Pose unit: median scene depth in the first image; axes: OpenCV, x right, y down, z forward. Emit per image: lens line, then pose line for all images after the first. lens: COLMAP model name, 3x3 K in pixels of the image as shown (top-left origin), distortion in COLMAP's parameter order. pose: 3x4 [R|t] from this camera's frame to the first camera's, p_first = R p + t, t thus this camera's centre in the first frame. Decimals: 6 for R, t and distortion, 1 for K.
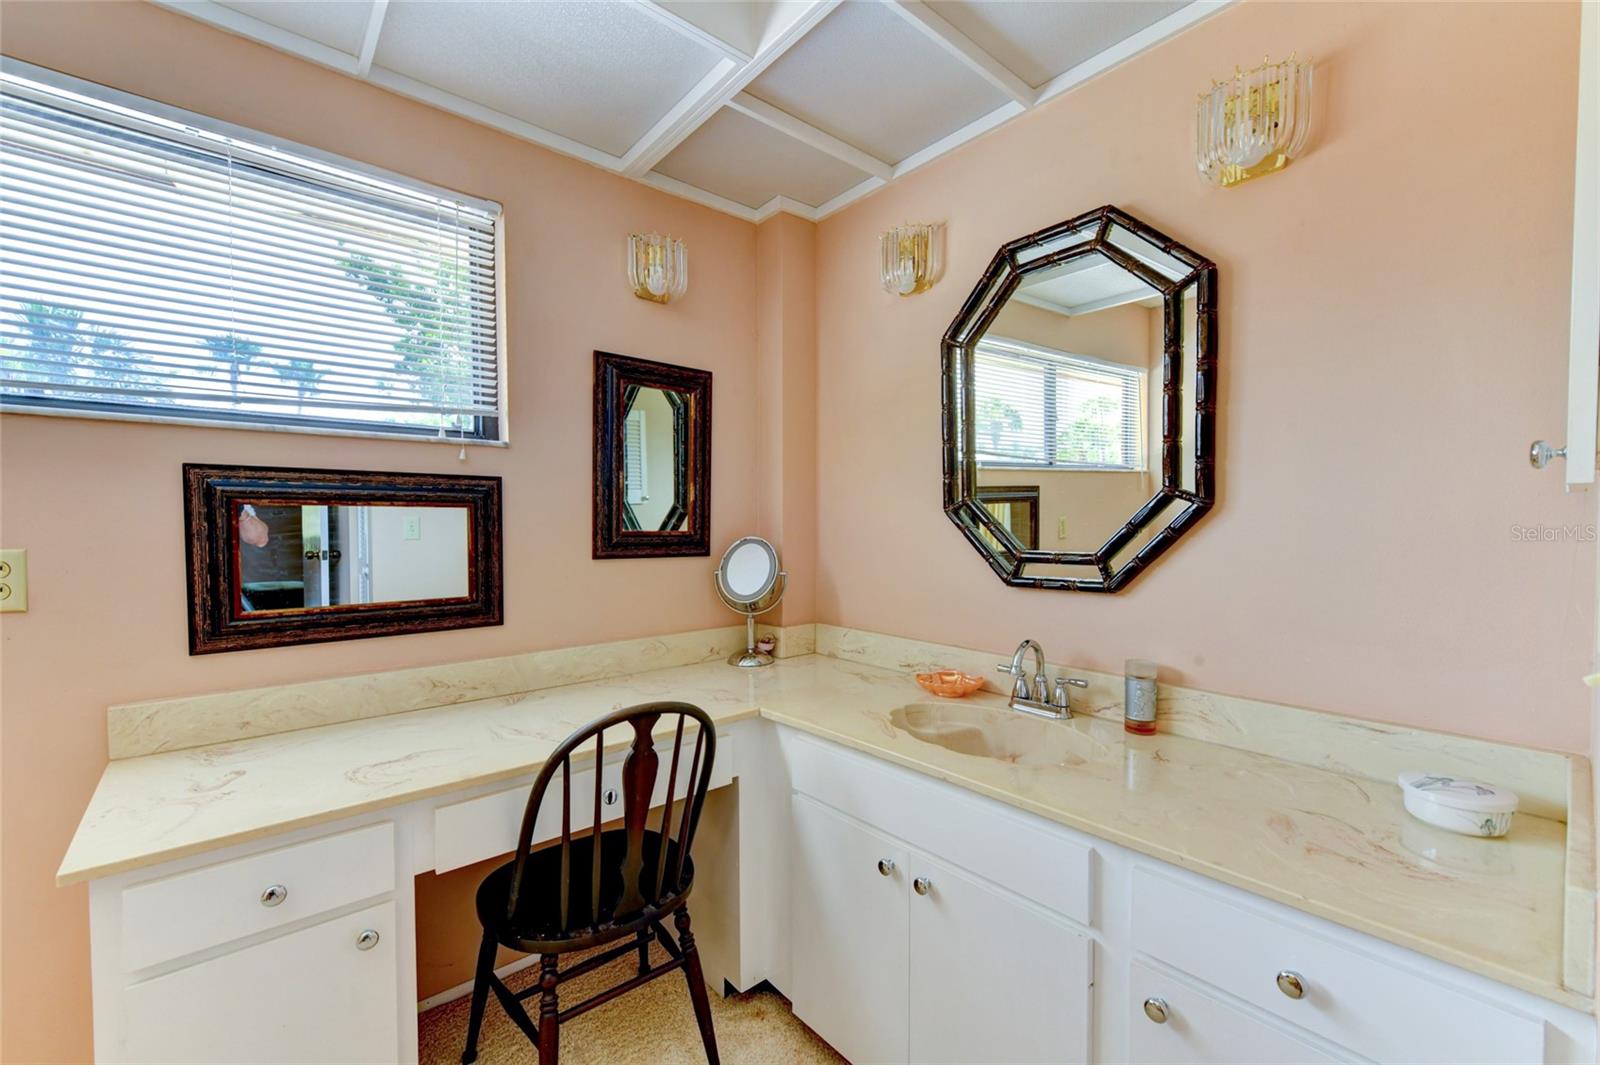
lens RADIAL K [[671.5, 0, 801.0], [0, 671.5, 534.5], [0, 0, 1]] dist [0.002003, 0.000179]
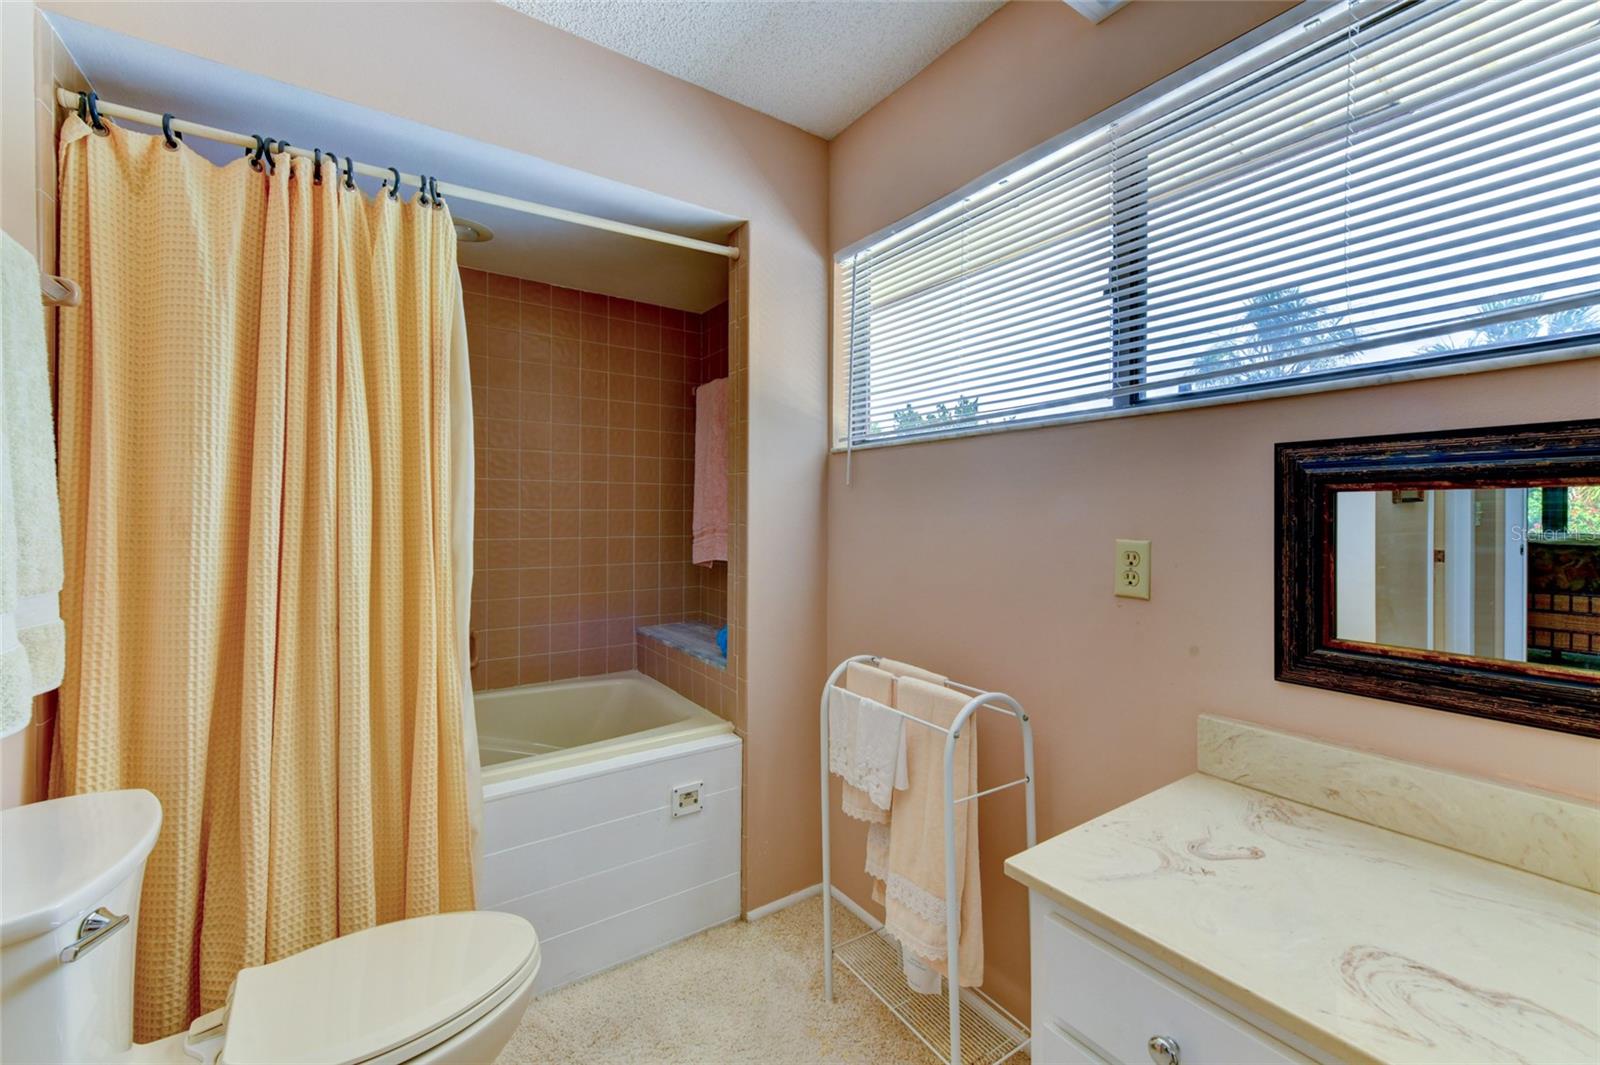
lens RADIAL K [[671.5, 0, 800.5], [0, 671.5, 515.8], [0, 0, 1]] dist [0.002003, 0.000179]
pose [[-0.134934, 0.010515, -0.990799, -0.028326], [-0.010430, 0.999873, 0.012032, -0.021640], [0.990800, 0.011958, -0.134807, 0.530952]]
